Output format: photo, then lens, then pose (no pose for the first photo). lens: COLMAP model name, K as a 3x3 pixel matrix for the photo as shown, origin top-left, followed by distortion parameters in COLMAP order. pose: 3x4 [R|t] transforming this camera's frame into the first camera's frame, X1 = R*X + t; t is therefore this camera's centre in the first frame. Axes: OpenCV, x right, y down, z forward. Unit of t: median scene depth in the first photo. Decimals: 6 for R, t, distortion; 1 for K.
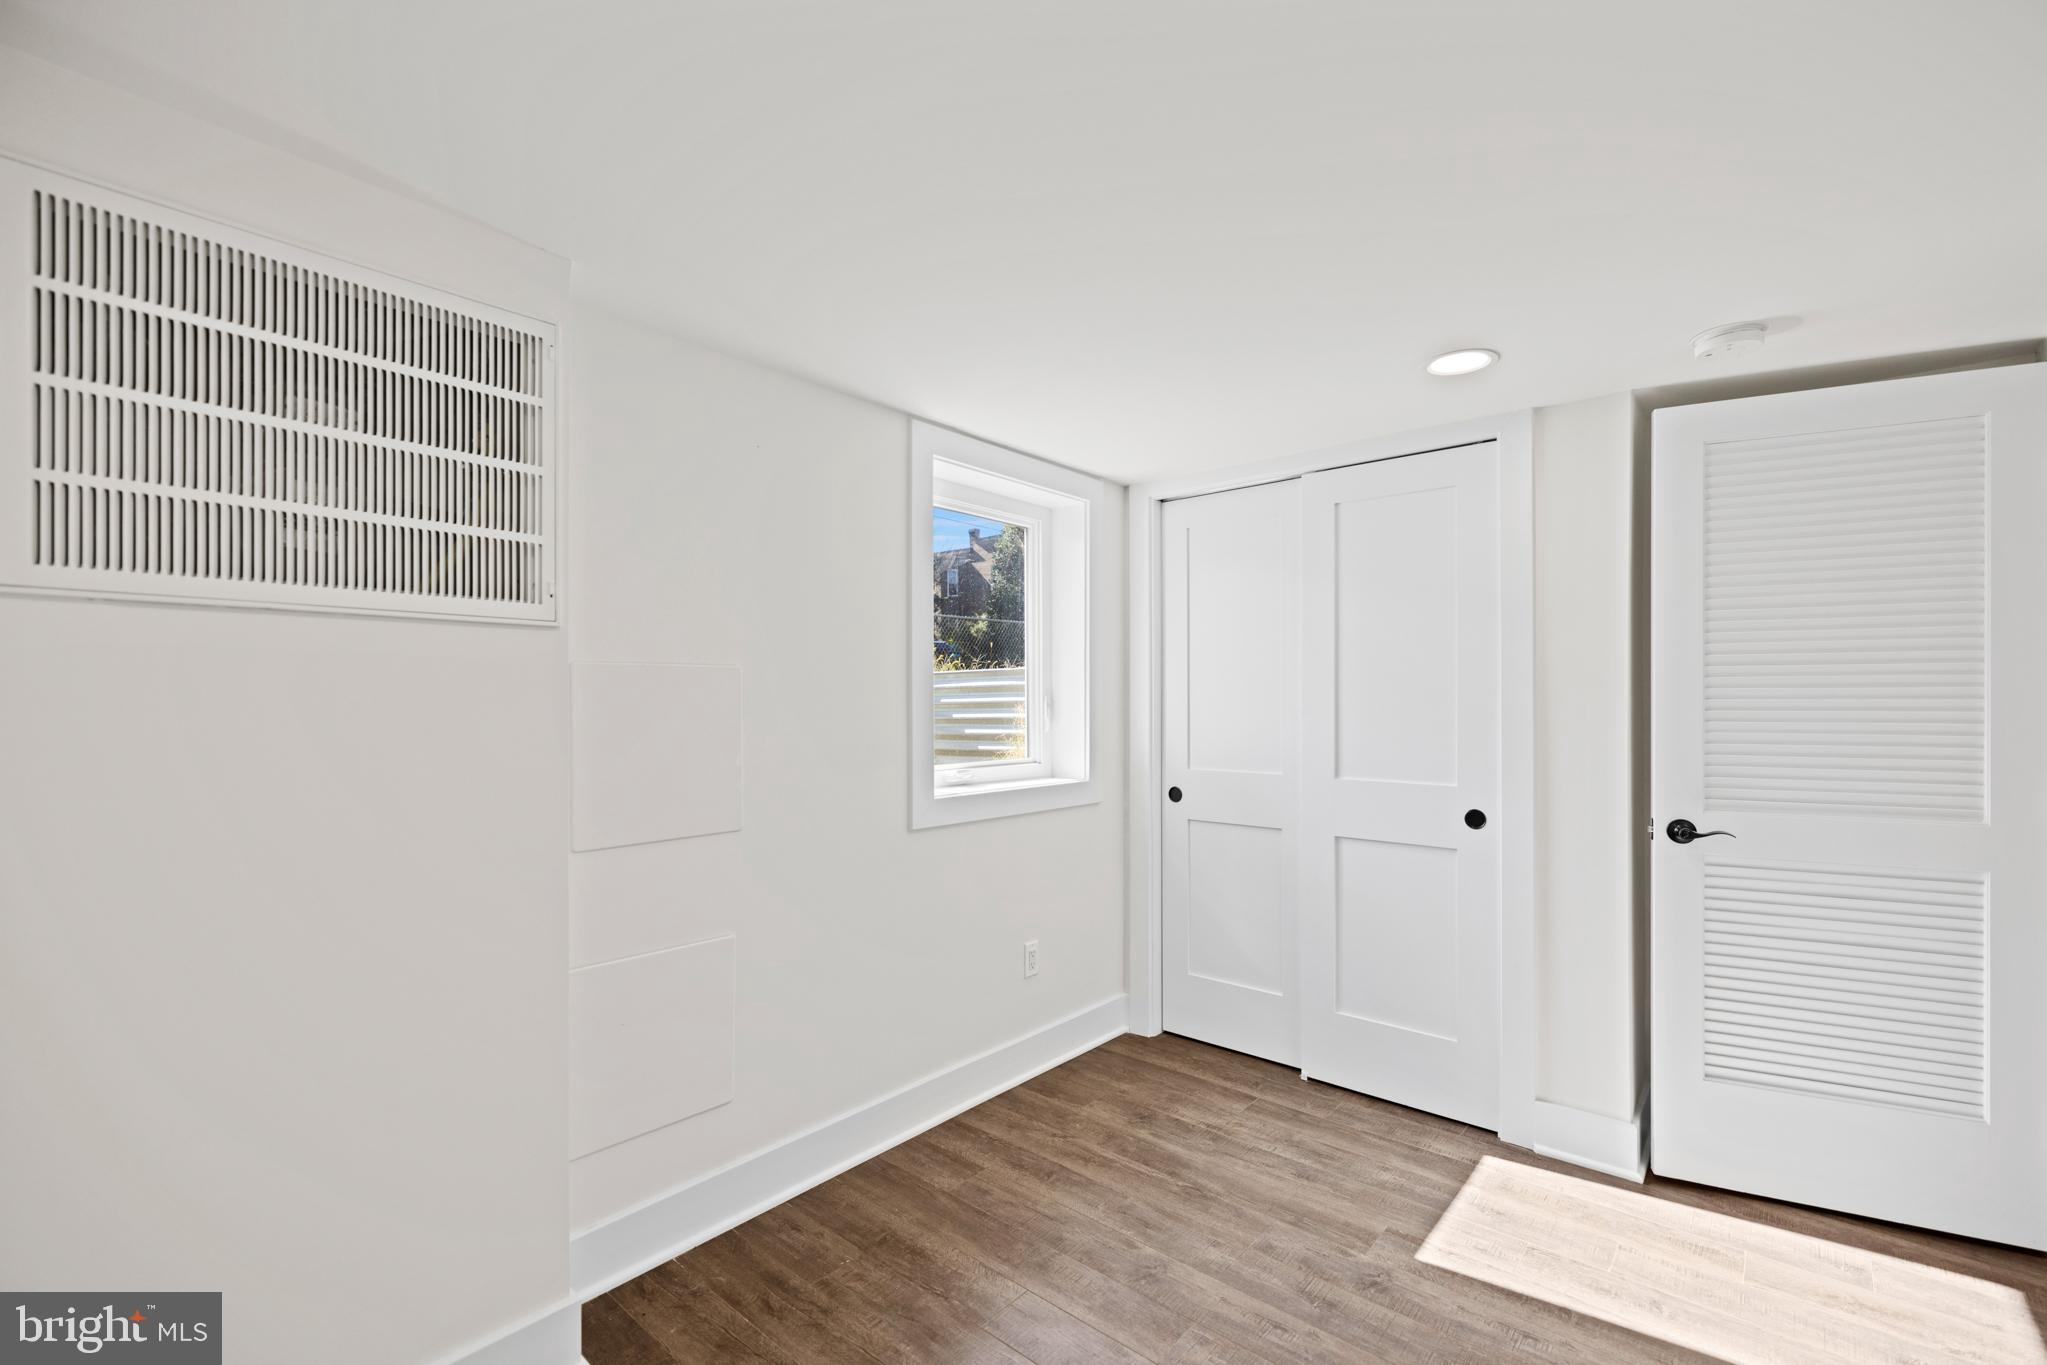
lens RADIAL K [[882.5, 0, 1021.0], [0, 882.5, 698.3], [0, 0, 1]] dist [-0.000476, 0.000114]
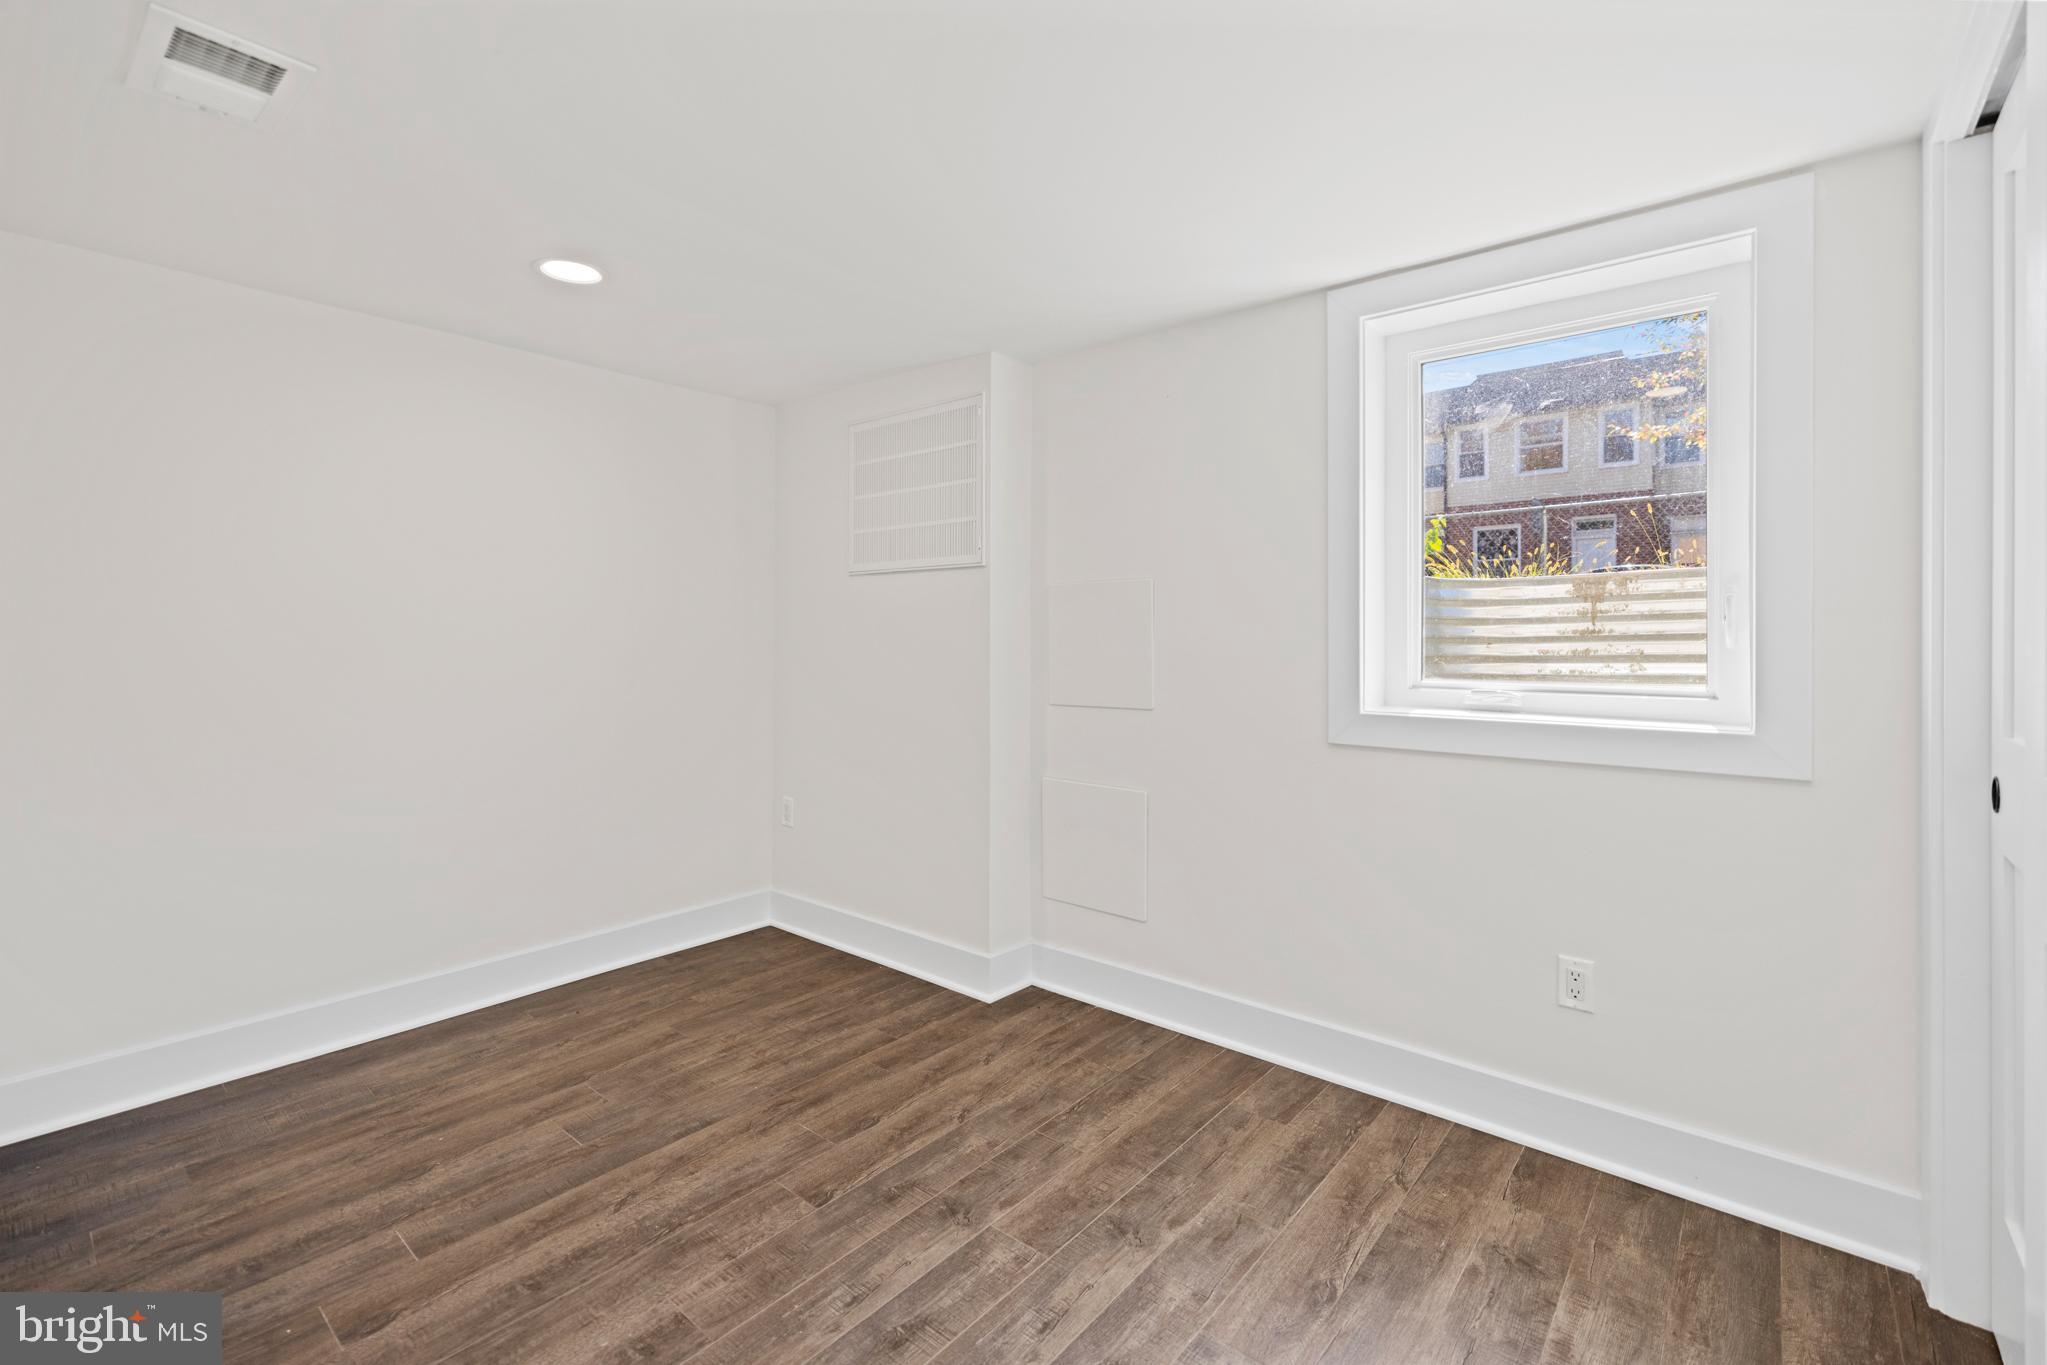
lens RADIAL K [[882.5, 0, 1004.2], [0, 882.5, 628.4], [0, 0, 1]] dist [-0.000476, 0.000114]
pose [[0.010593, -0.007458, -0.999916, 0.845672], [0.002715, 0.999969, -0.007429, 0.039884], [0.999940, -0.002636, 0.010613, 0.708313]]
